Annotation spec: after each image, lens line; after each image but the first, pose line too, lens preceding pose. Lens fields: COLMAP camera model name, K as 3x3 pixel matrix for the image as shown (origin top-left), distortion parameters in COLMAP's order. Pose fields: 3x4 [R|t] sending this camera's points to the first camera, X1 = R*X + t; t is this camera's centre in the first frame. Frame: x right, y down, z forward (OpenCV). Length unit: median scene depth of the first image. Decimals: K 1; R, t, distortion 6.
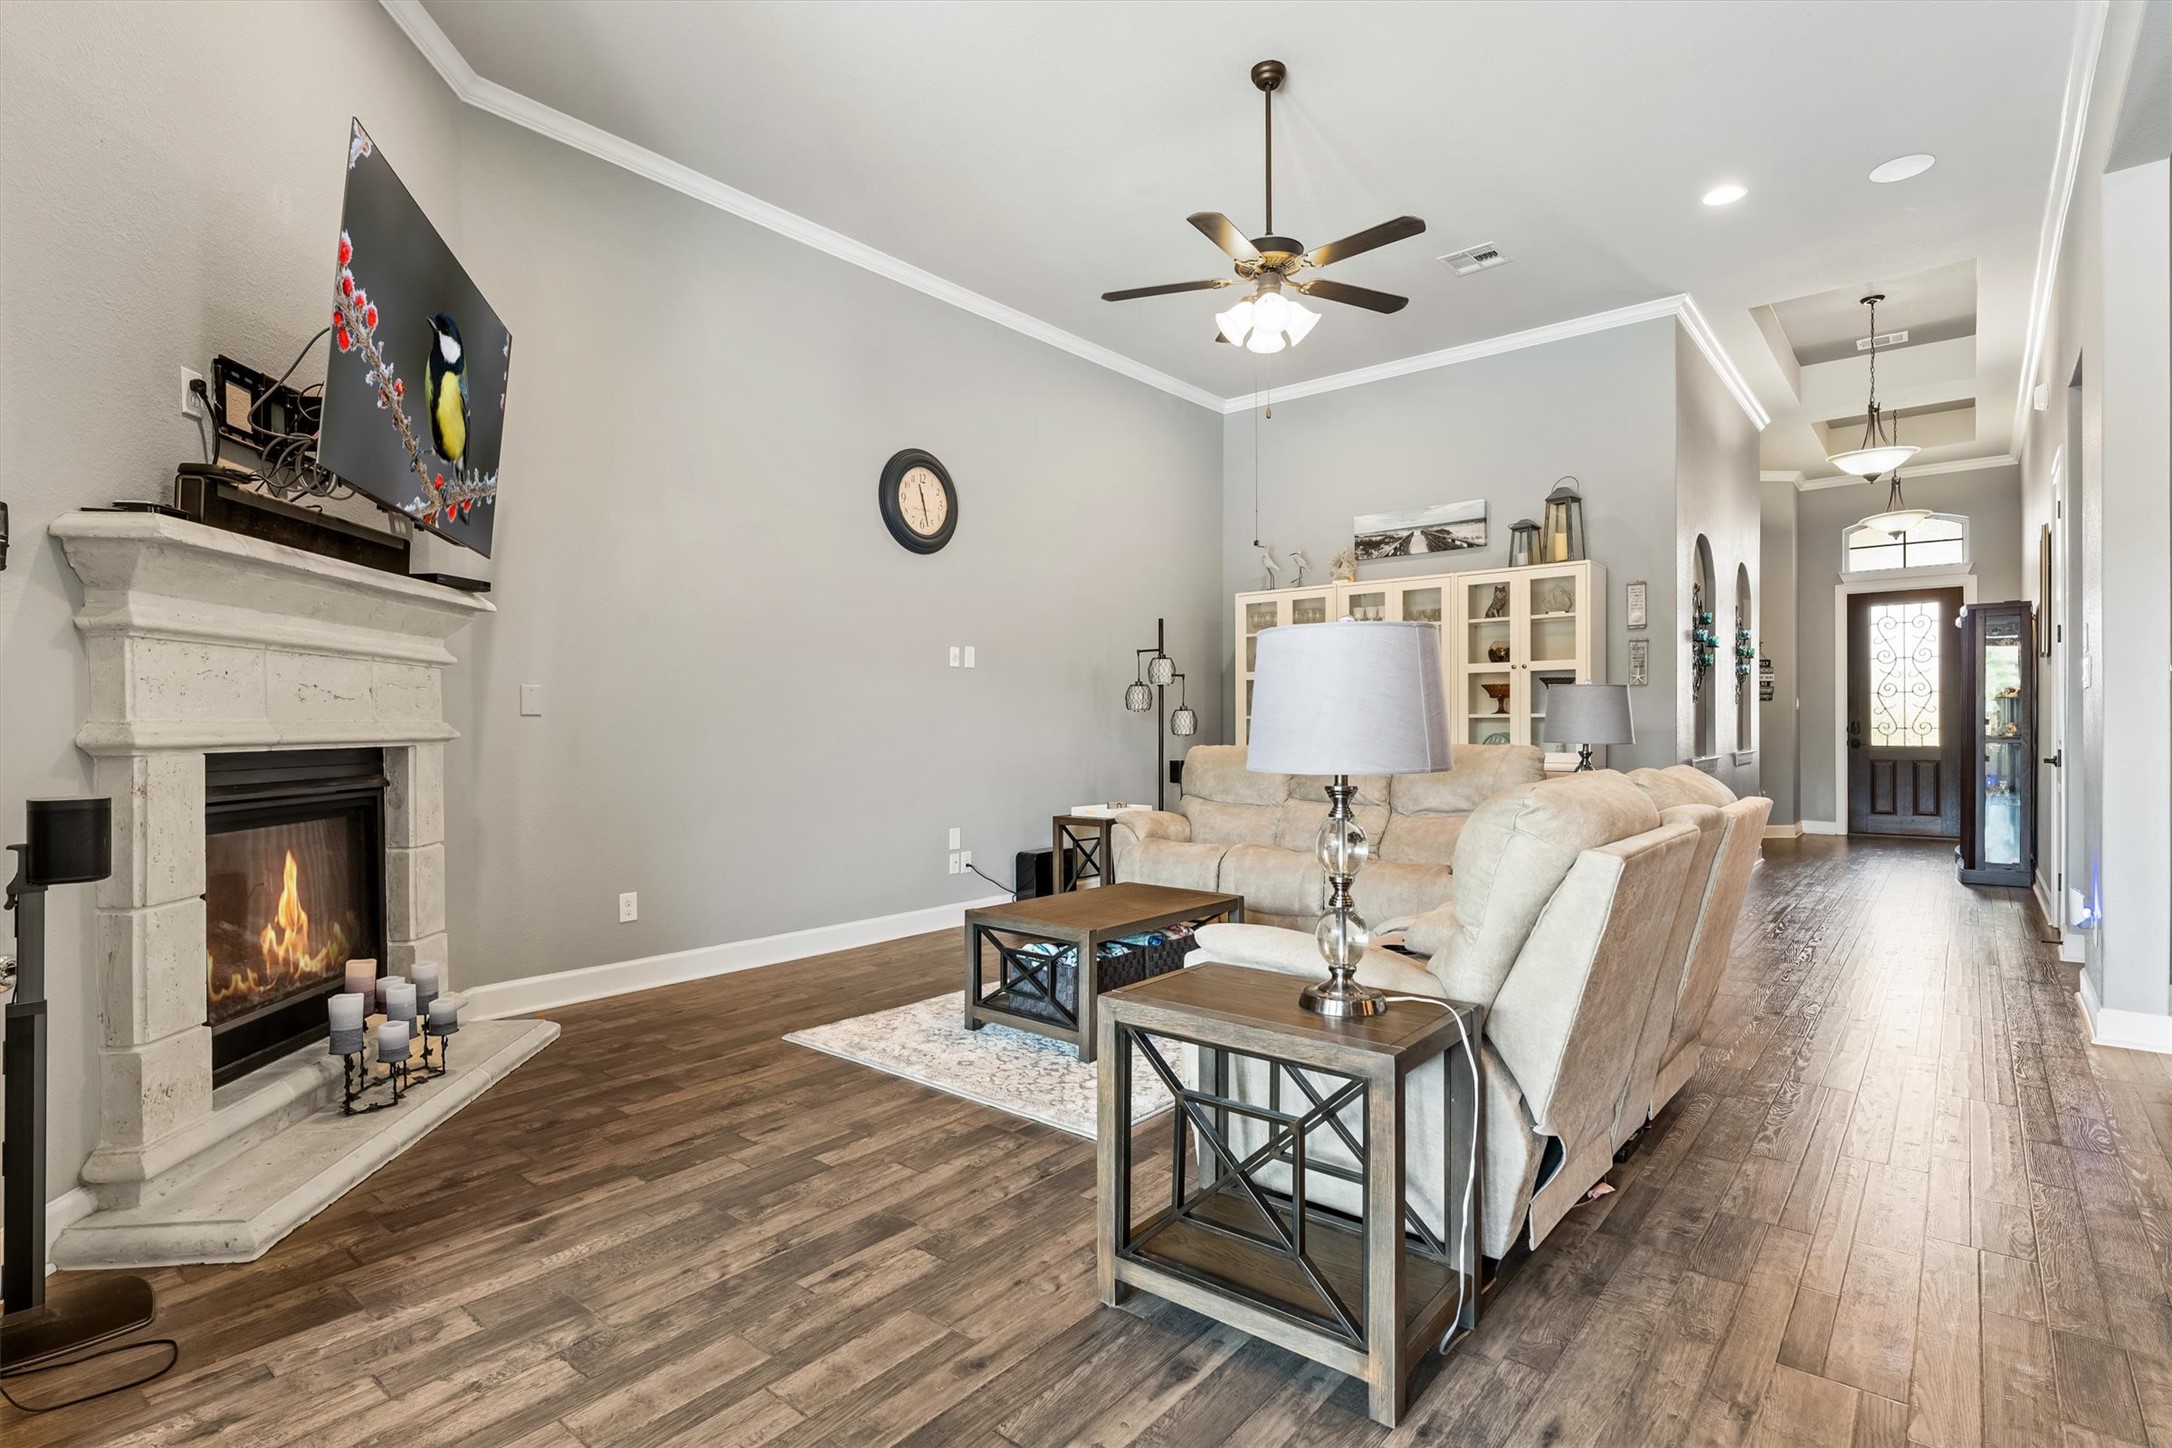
lens RADIAL K [[1059.6, 0, 1086.0], [0, 1059.6, 724.0], [0, 0, 1]] dist [0.000434, 0.000137]
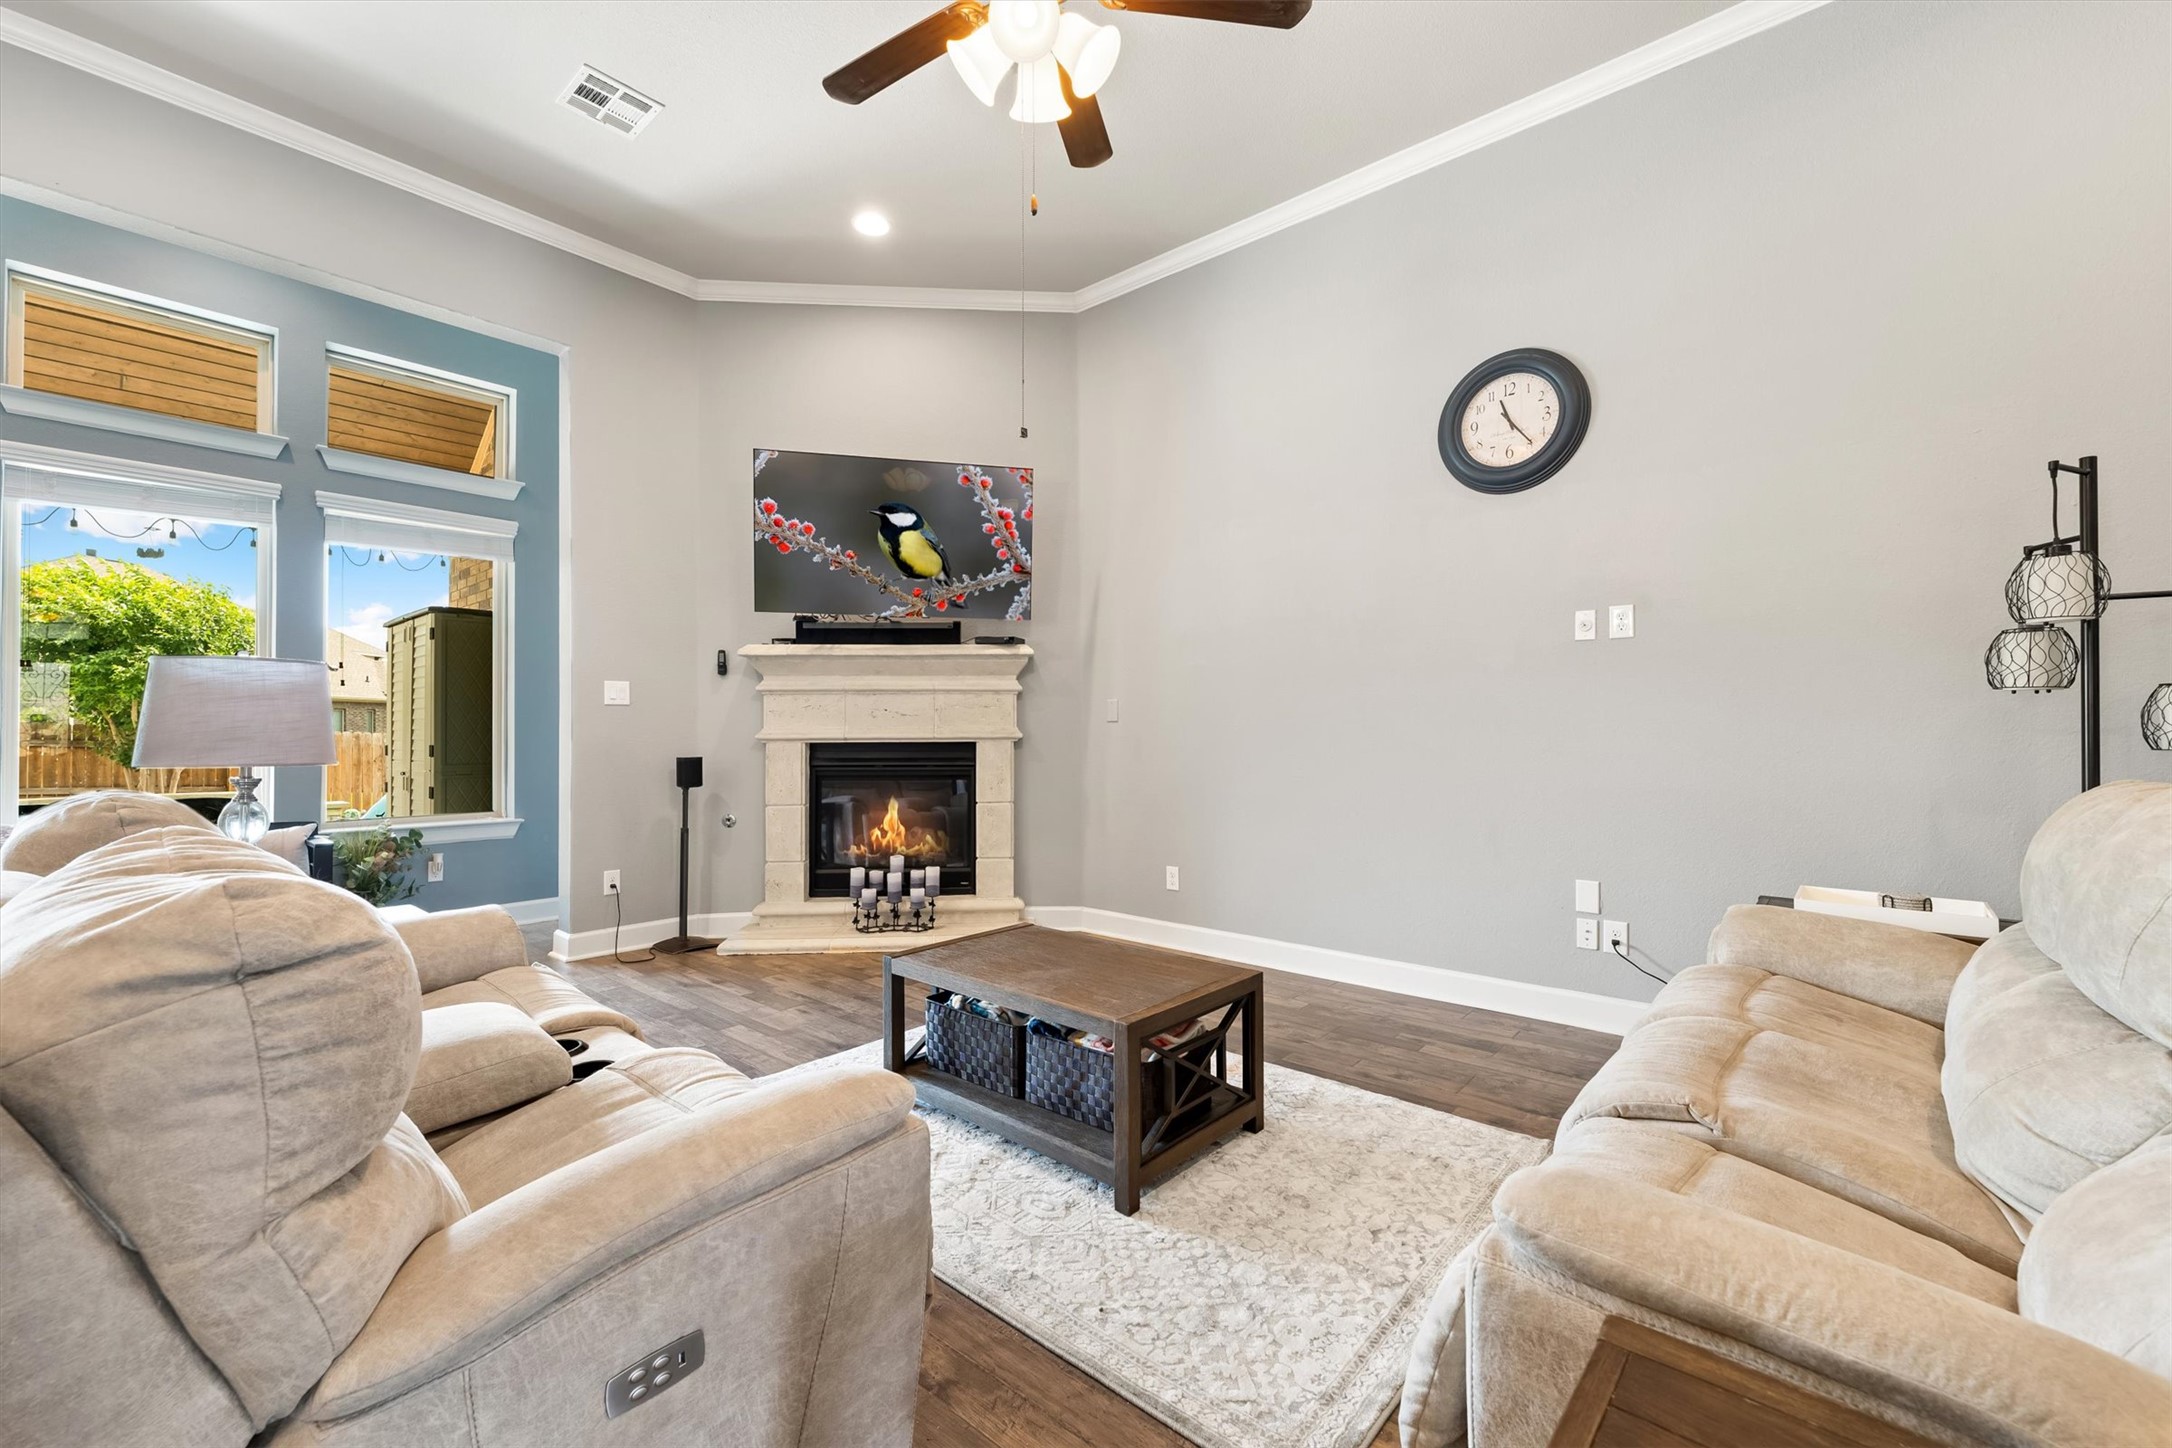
lens RADIAL K [[892.0, 0, 1090.0], [0, 892.0, 716.4], [0, 0, 1]] dist [0.000058, 0.000104]
pose [[-0.027049, -0.014066, -0.999535, 0.911052], [0.007024, 0.999874, -0.014260, 0.001072], [0.999609, -0.007406, -0.026947, 1.422901]]
